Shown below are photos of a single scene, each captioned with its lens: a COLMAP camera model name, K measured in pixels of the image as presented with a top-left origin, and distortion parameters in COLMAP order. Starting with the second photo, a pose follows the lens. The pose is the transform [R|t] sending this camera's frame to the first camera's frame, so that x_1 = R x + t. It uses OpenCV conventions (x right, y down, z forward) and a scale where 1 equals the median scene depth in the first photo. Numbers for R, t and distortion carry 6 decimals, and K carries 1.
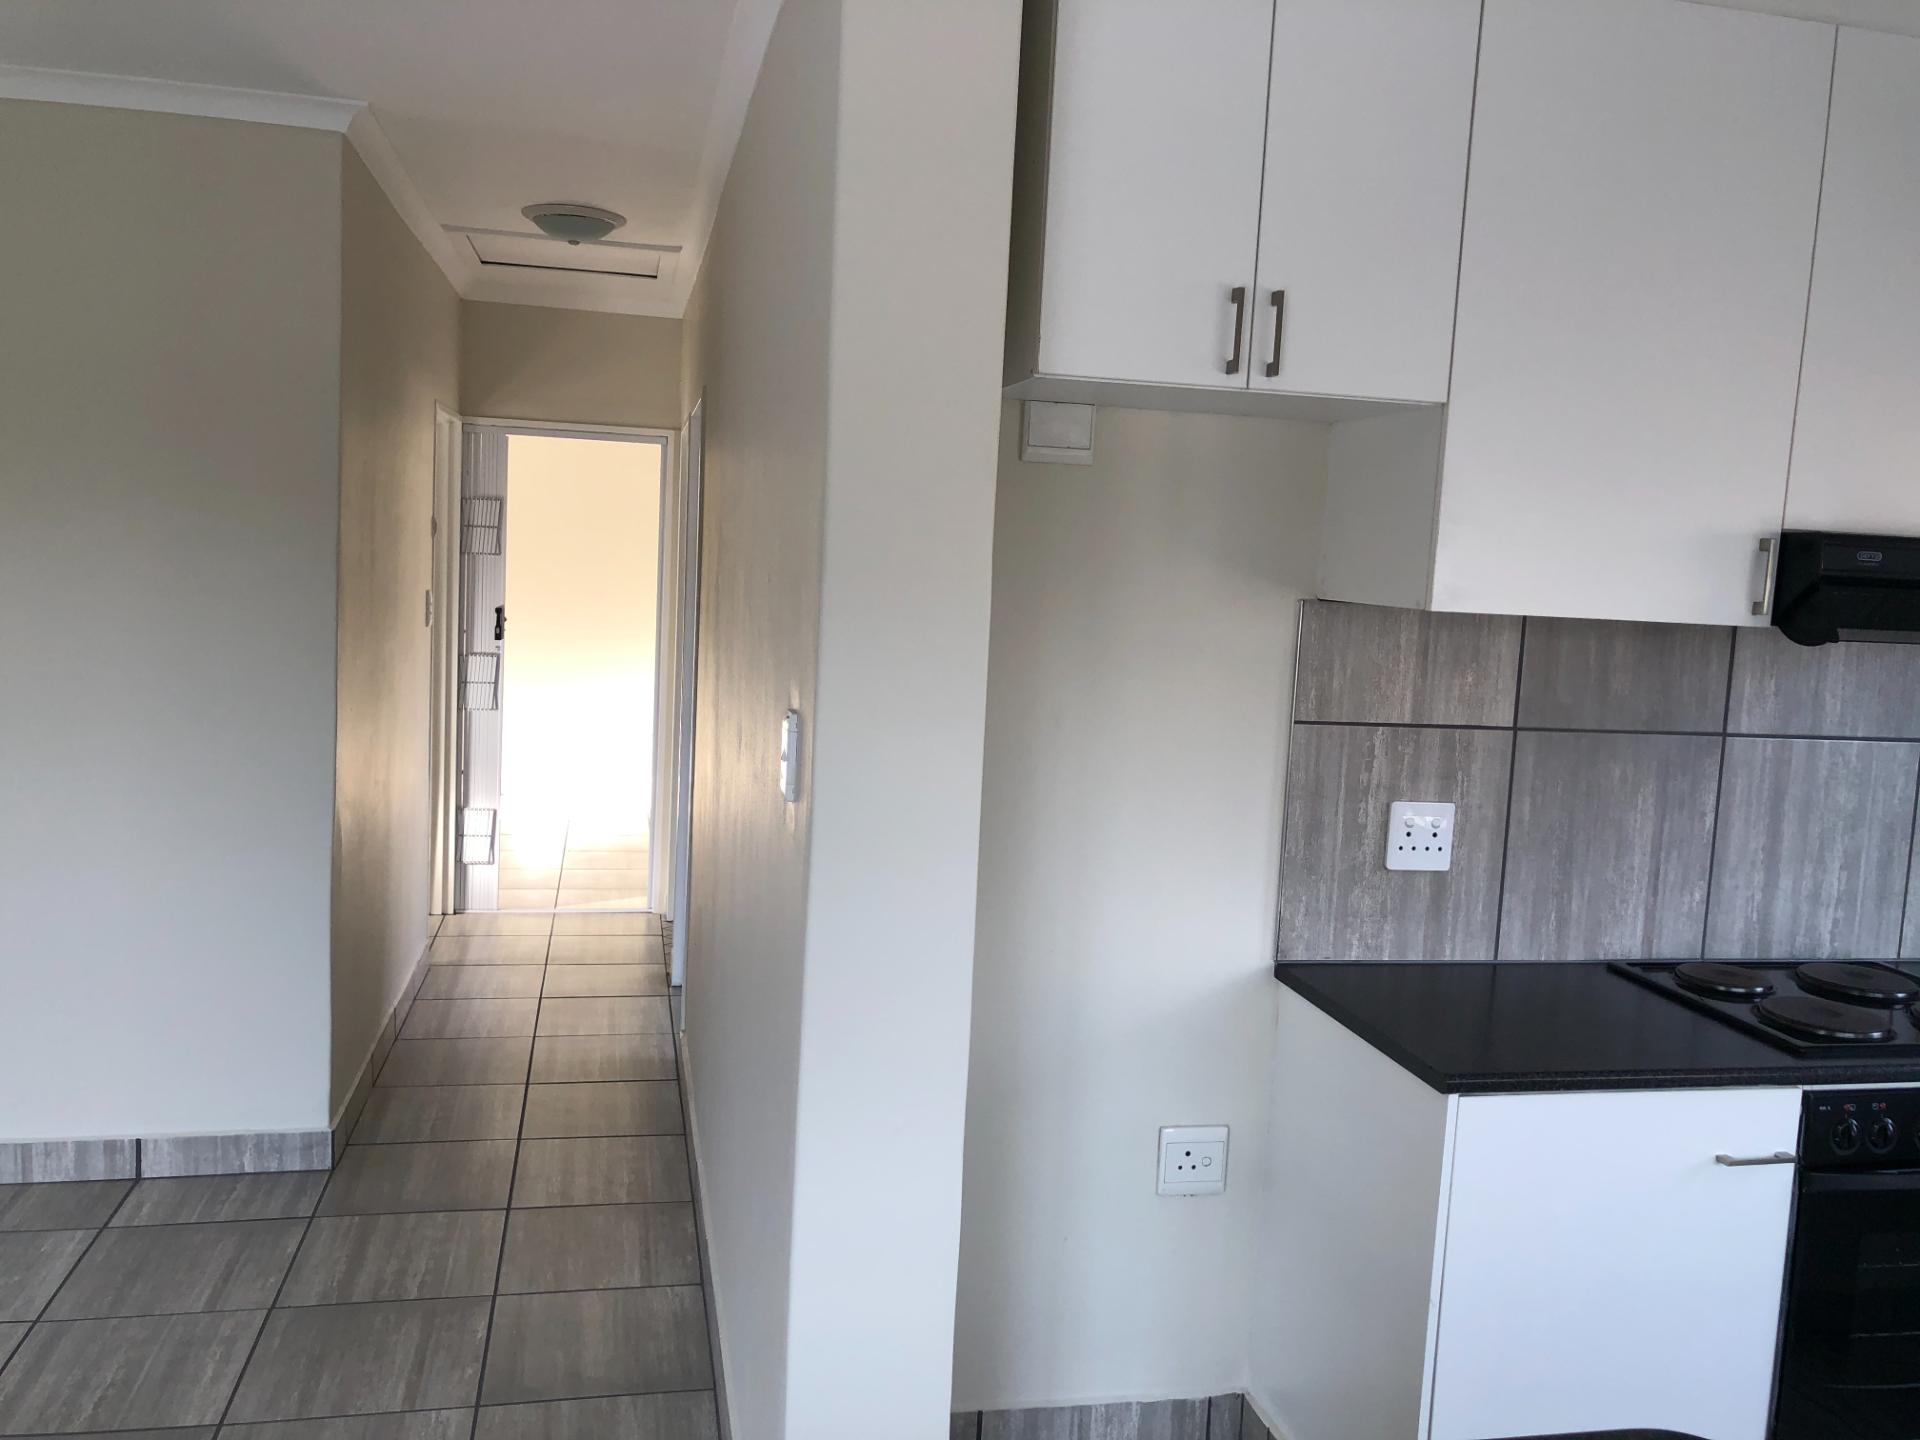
lens RADIAL K [[1584.4, 0, 966.4], [0, 1584.4, 717.2], [0, 0, 1]] dist [0.033556, -0.014339]
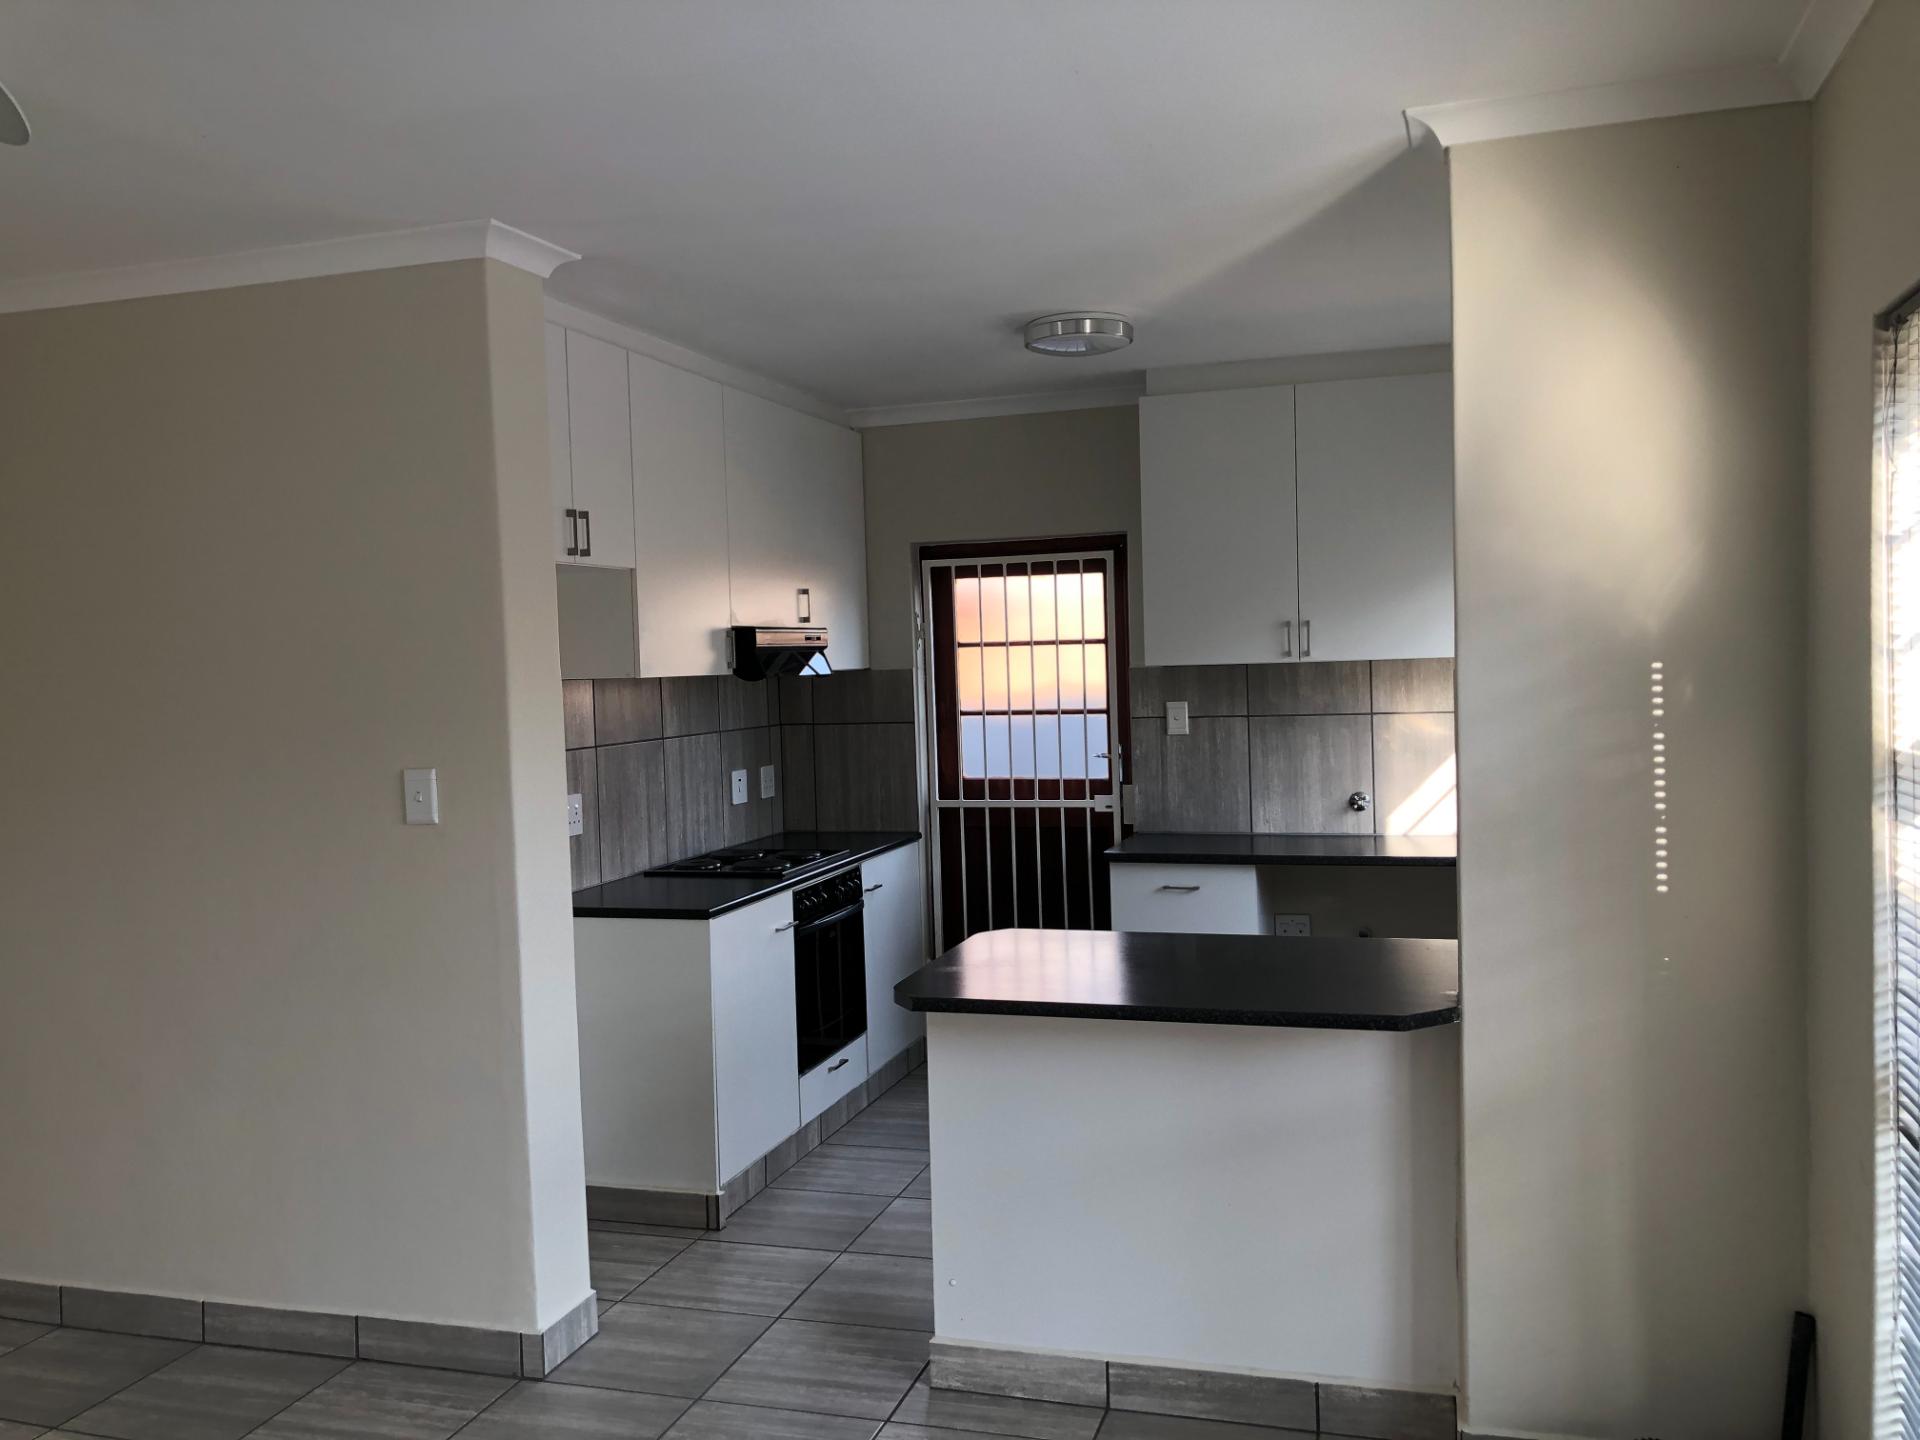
lens RADIAL K [[1559.9, 0, 966.6], [0, 1559.9, 712.7], [0, 0, 1]] dist [0.013097, -0.004097]
pose [[0.491526, -0.098820, 0.865238, -0.703447], [0.147729, 0.988603, 0.028987, -0.014656], [-0.858241, 0.113572, 0.500523, -0.154589]]
